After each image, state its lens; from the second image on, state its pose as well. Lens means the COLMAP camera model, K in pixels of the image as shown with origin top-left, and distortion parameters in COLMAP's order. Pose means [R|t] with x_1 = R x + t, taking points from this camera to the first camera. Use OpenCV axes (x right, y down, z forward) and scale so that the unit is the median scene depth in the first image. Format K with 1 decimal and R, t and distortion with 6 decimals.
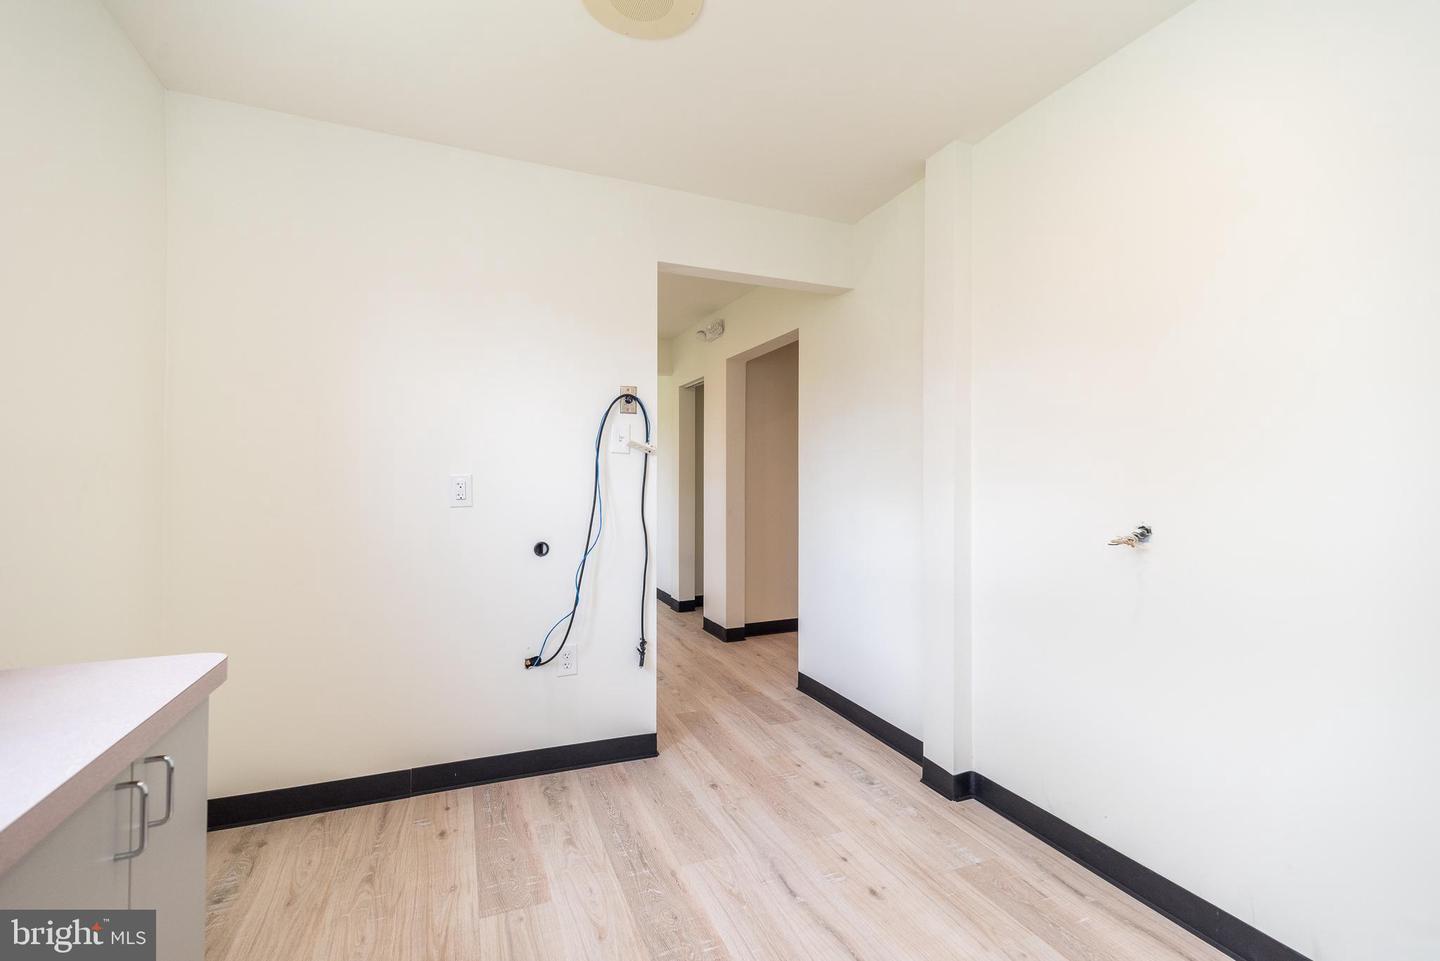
lens RADIAL K [[624.4, 0, 723.9], [0, 624.4, 459.5], [0, 0, 1]] dist [0.002935, -0.000587]
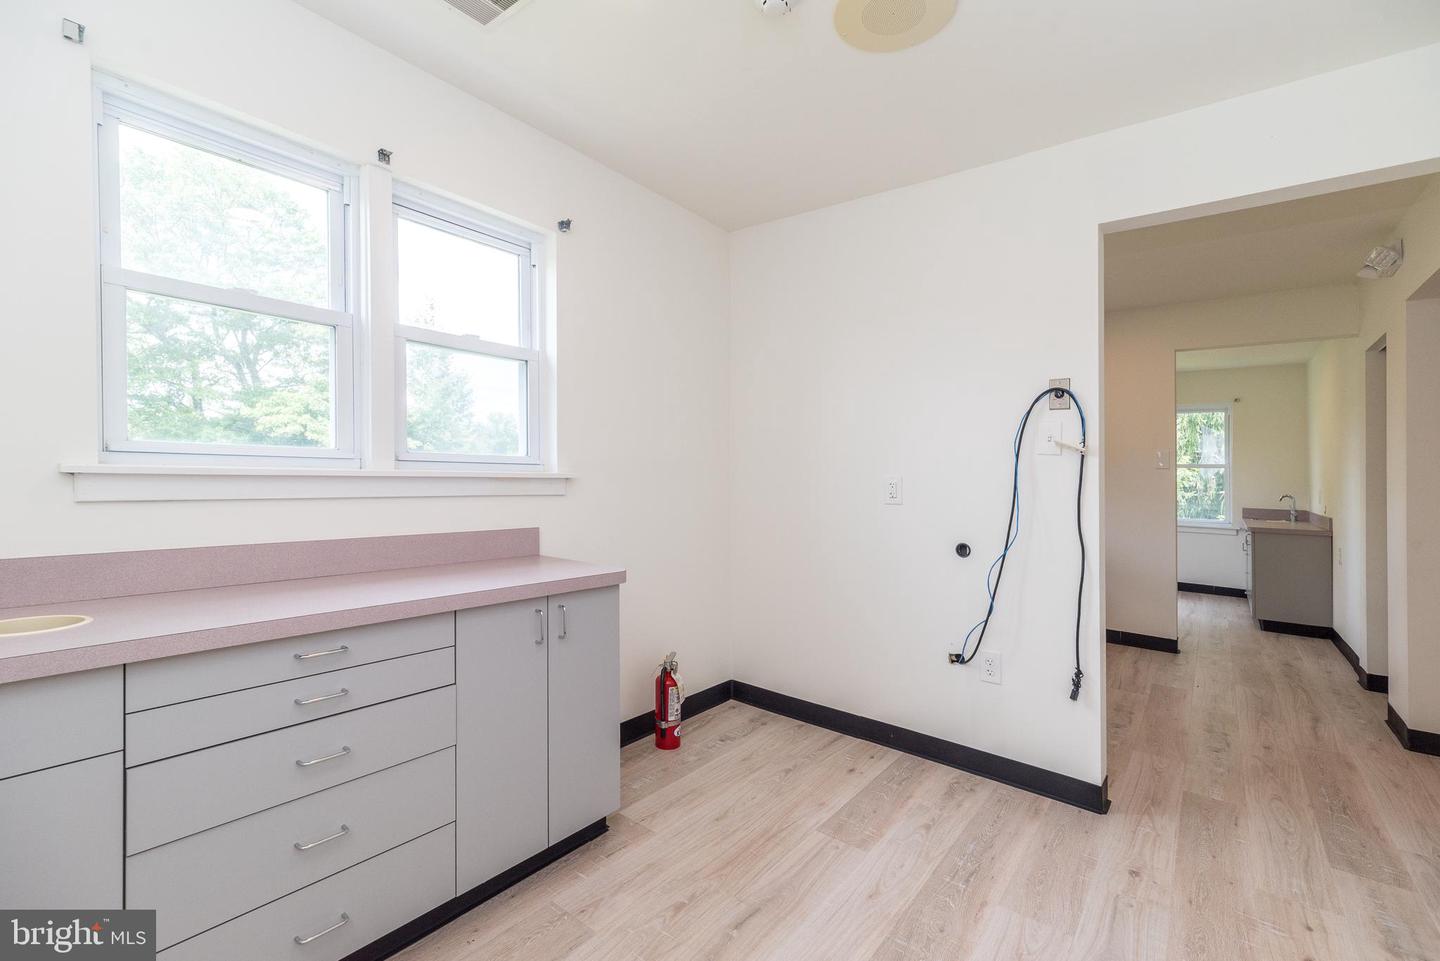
lens RADIAL K [[624.4, 0, 709.6], [0, 624.4, 467.9], [0, 0, 1]] dist [0.002935, -0.000587]
pose [[0.479994, -0.003556, -0.877265, 0.432298], [0.006183, 0.999981, -0.000670, 0.007797], [0.877250, -0.005102, 0.480007, 0.156402]]
